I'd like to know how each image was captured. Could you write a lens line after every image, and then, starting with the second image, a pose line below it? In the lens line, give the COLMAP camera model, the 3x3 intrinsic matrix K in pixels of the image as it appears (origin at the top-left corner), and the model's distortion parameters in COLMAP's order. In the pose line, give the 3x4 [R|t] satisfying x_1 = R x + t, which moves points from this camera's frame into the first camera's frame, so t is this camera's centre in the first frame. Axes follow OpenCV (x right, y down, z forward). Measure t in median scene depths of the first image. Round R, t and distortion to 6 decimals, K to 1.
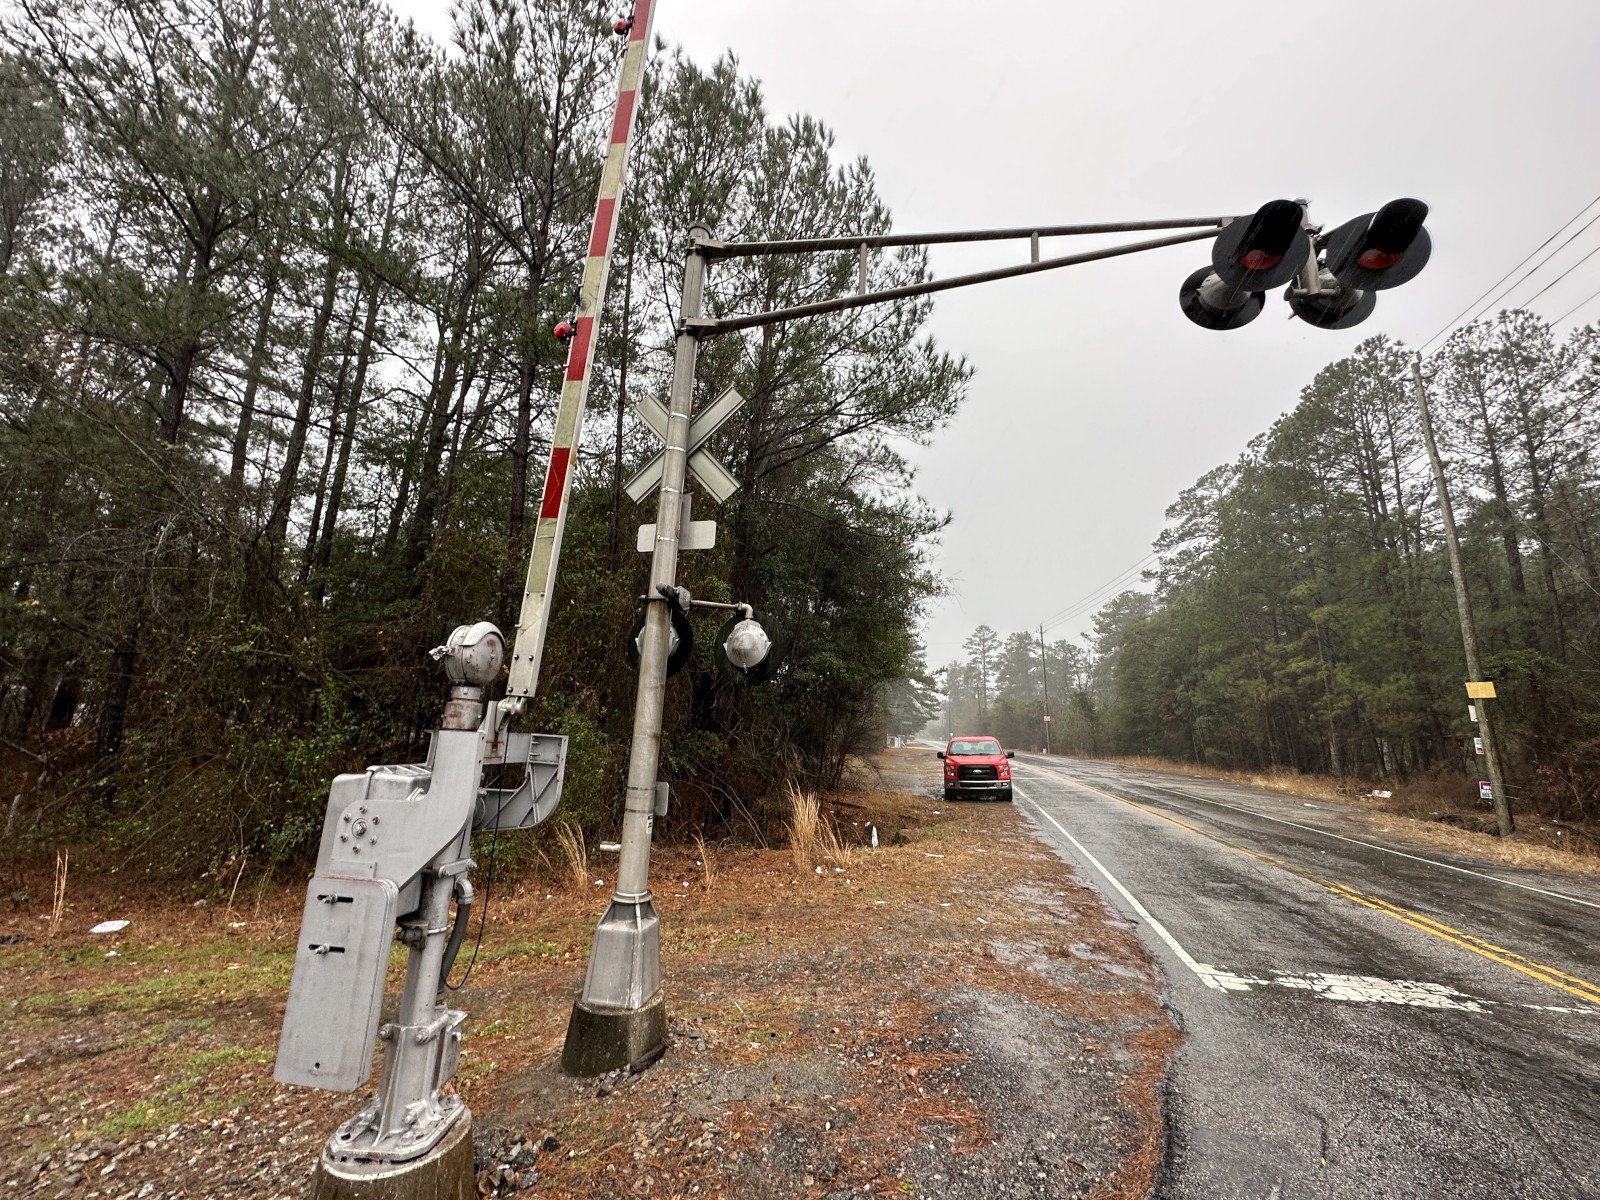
lens RADIAL K [[646.6, 0, 800.0], [0, 646.6, 600.0], [0, 0, 1]] dist [-0.030754, -0.000031]
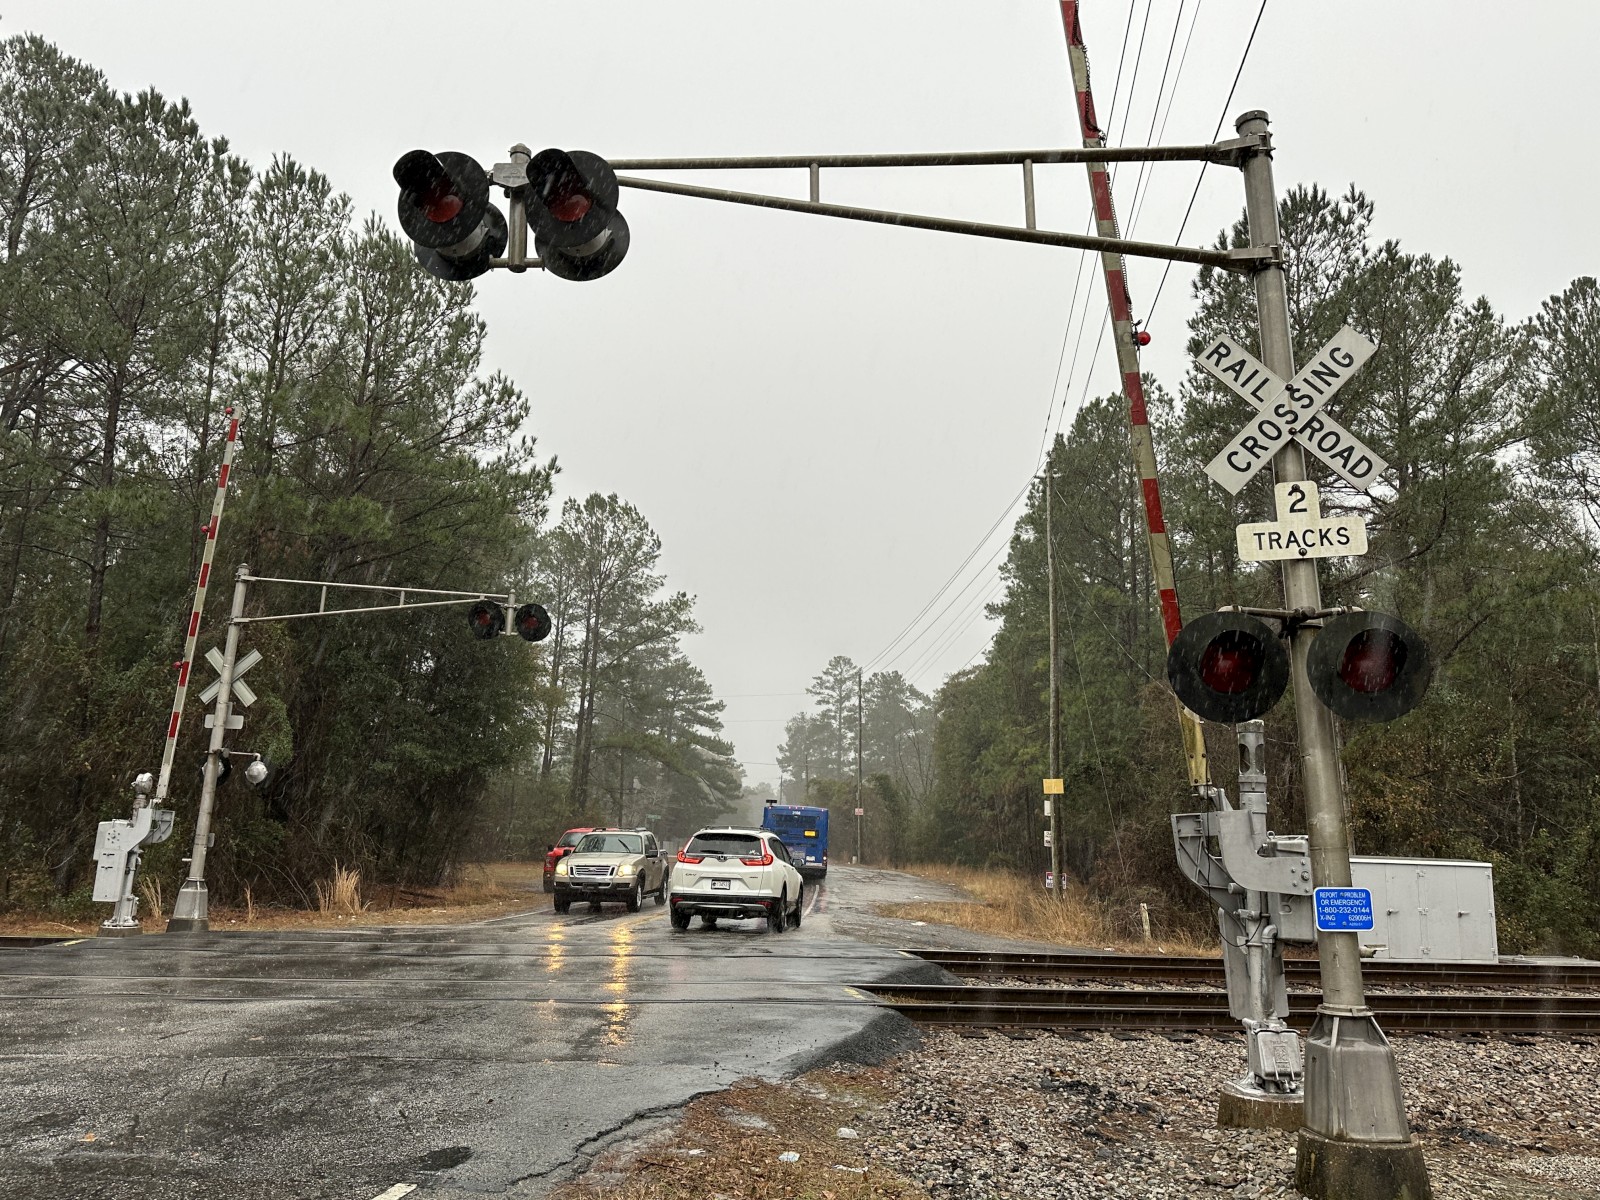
lens RADIAL K [[1096.6, 0, 800.0], [0, 1096.6, 600.0], [0, 0, 1]] dist [-0.003113, -0.071485]
pose [[0.968875, 0.045826, 0.243272, 0.767748], [-0.043746, 0.998945, -0.013948, -0.537127], [-0.243655, 0.002872, 0.969858, -2.995278]]
